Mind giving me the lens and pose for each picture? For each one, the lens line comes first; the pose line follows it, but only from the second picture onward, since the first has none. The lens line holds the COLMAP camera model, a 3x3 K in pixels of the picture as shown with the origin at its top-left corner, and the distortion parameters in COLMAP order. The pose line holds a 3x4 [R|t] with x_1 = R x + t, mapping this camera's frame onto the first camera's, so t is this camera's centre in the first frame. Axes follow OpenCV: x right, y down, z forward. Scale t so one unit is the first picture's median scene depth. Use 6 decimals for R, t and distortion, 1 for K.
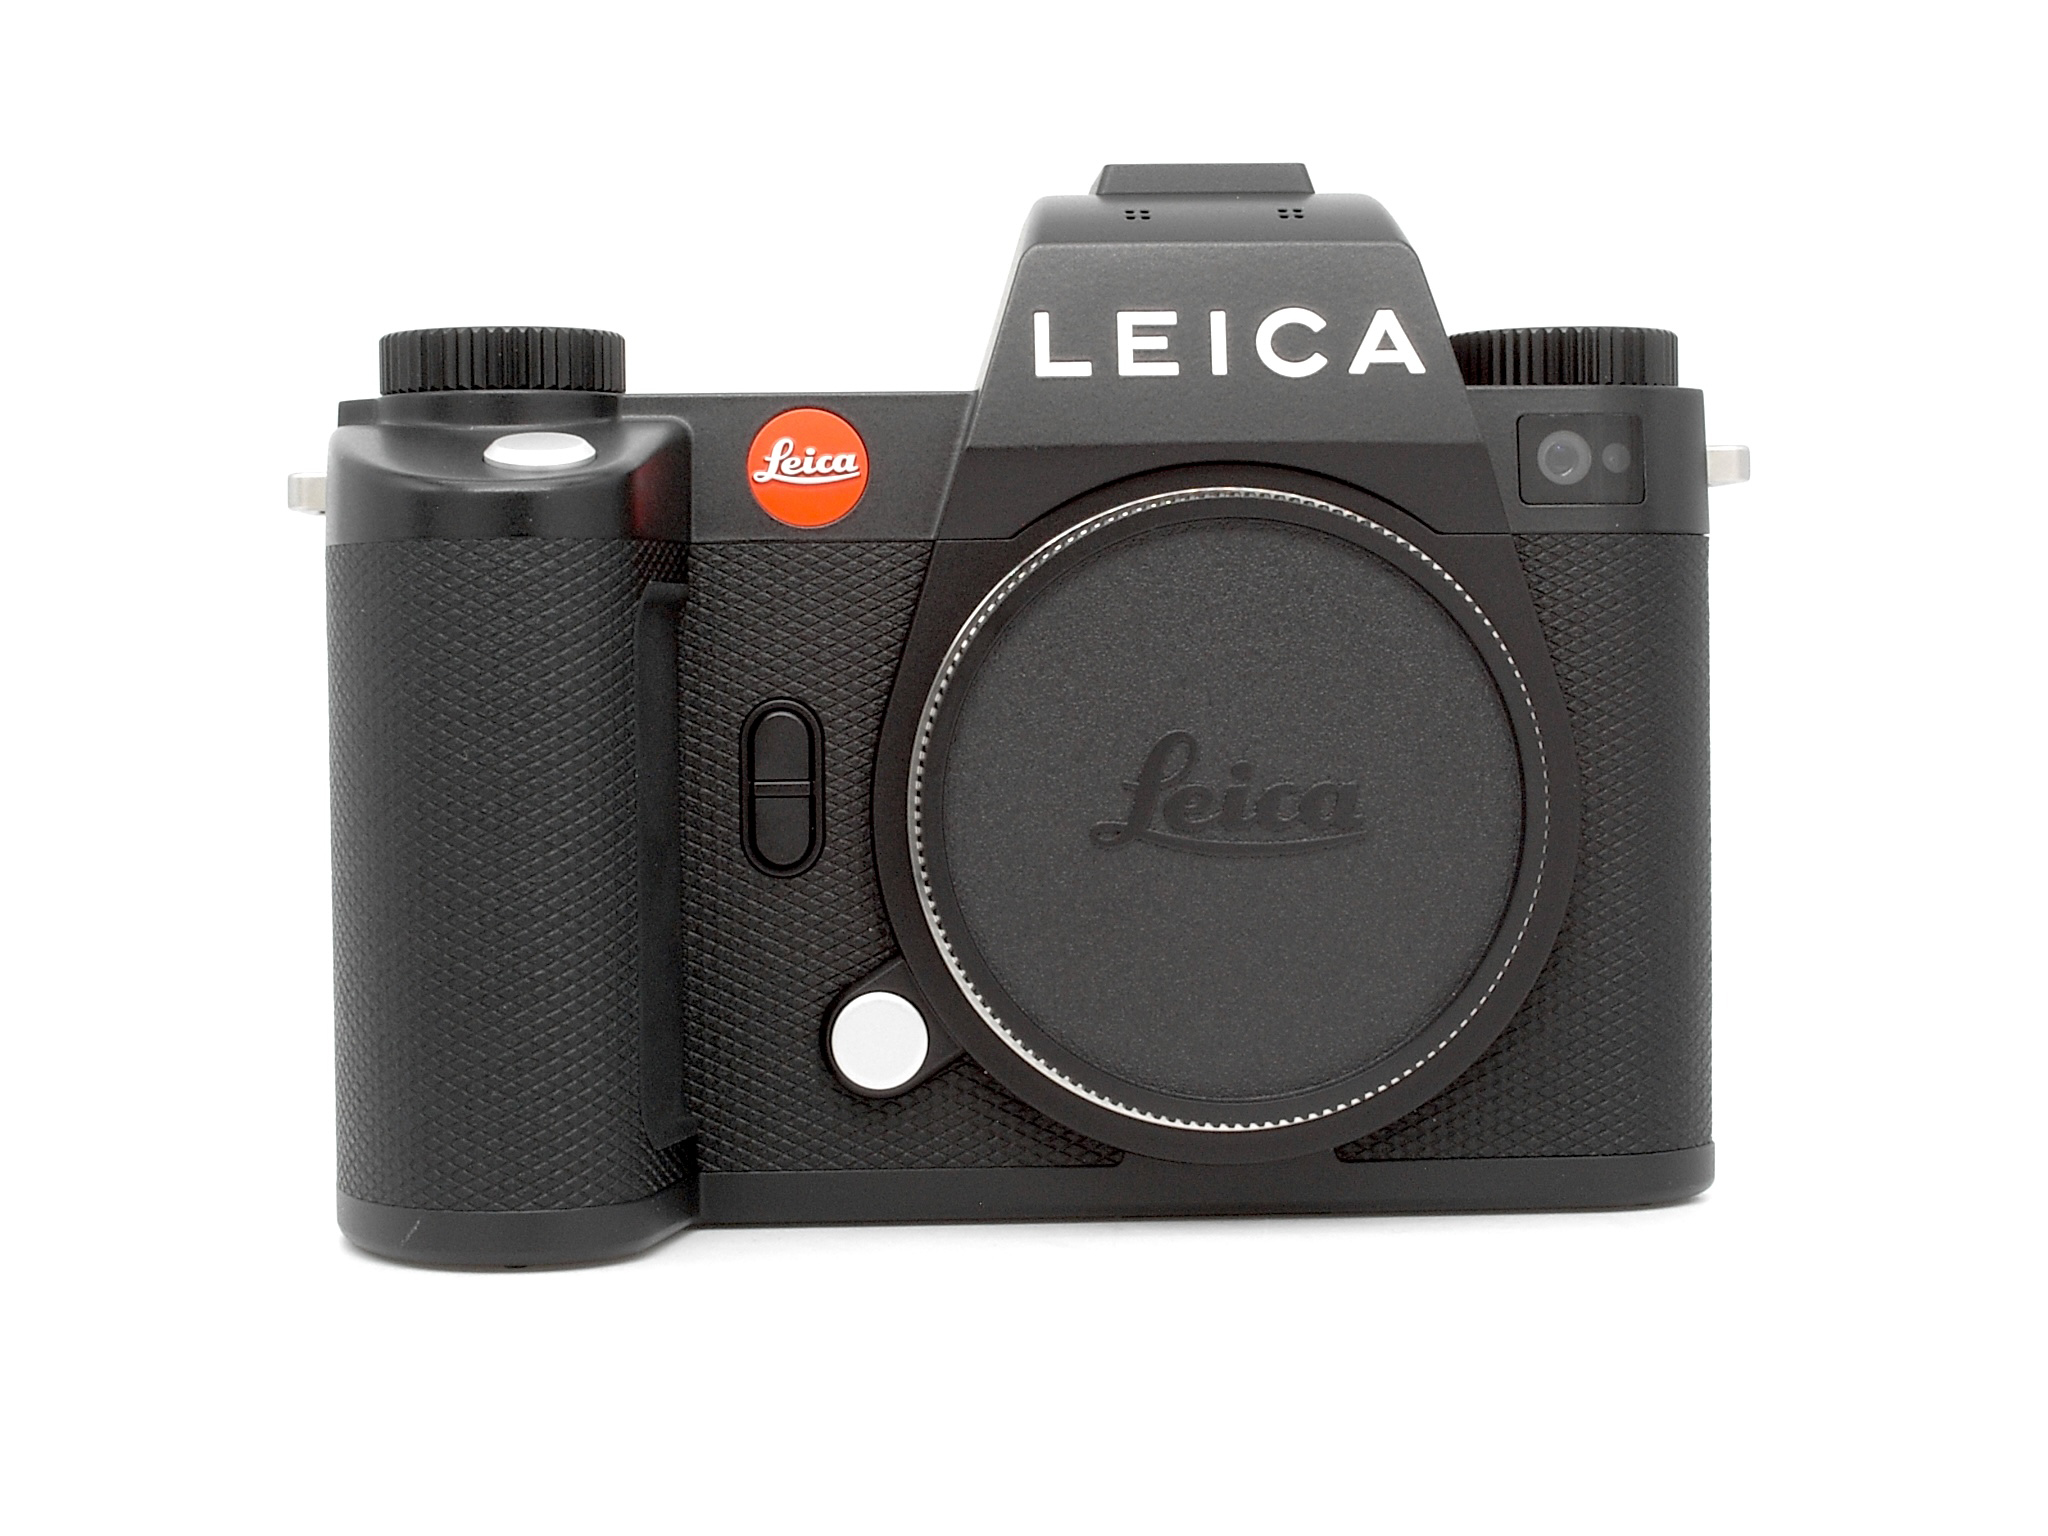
lens RADIAL K [[4034.5, 0, 1024.0], [0, 4034.5, 768.0], [0, 0, 1]] dist [0.056307, 0.022099]
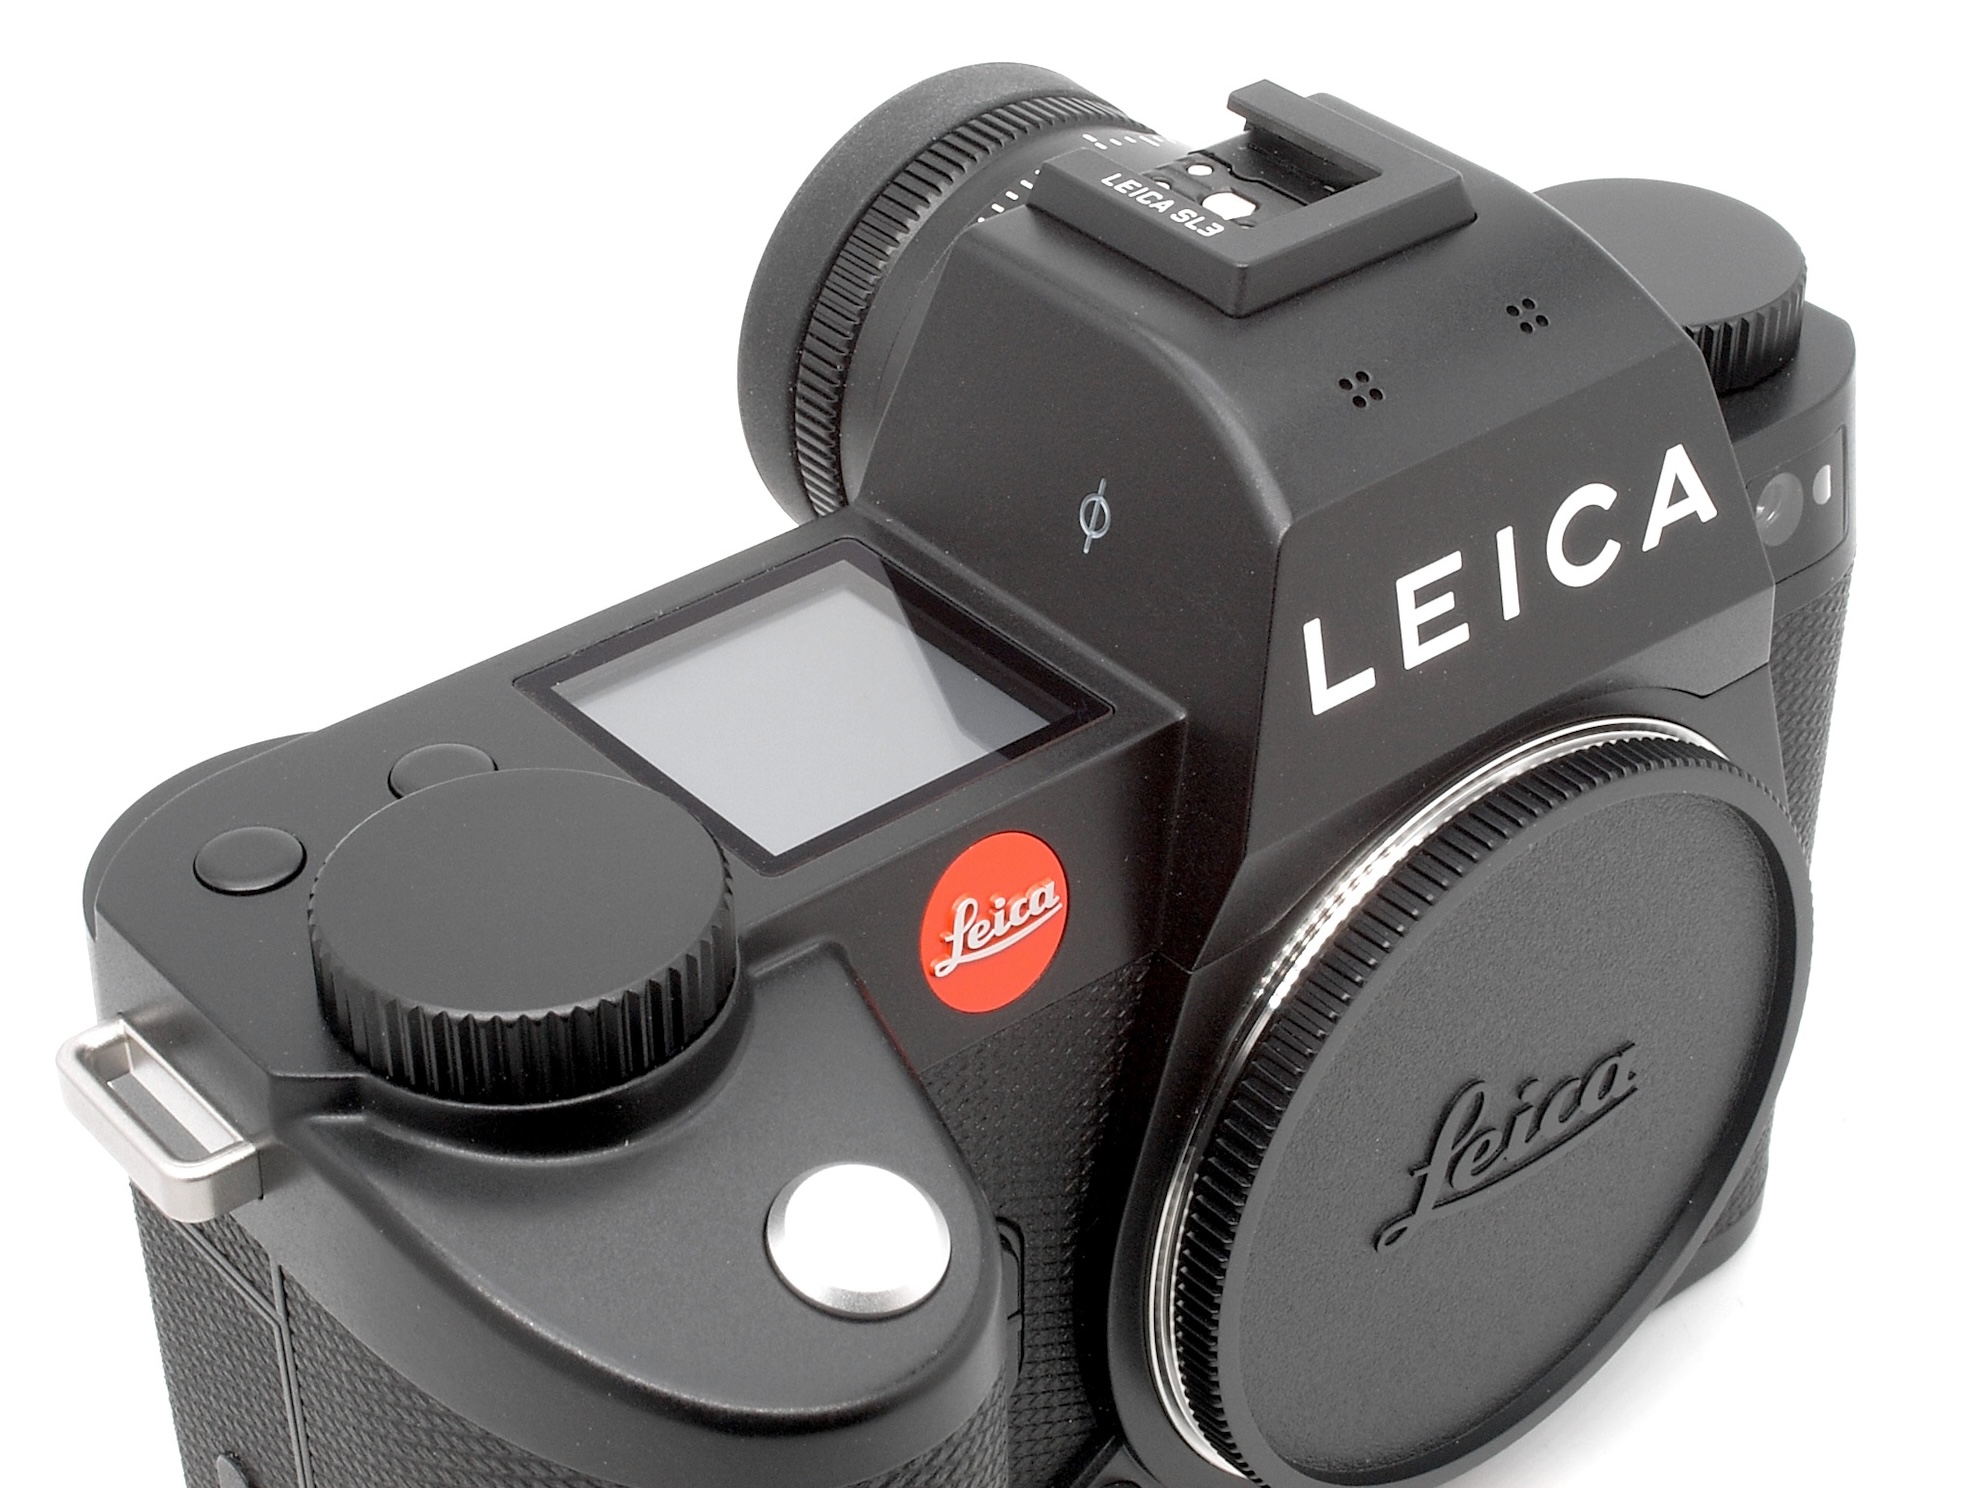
lens RADIAL K [[3908.4, 0, 992.0], [0, 3908.4, 744.0], [0, 0, 1]] dist [0.056307, 0.022099]
pose [[0.784594, -0.346854, 0.513911, -0.363491], [-0.002694, 0.826961, 0.562253, -0.447529], [-0.620004, -0.442525, 0.647894, 0.618343]]
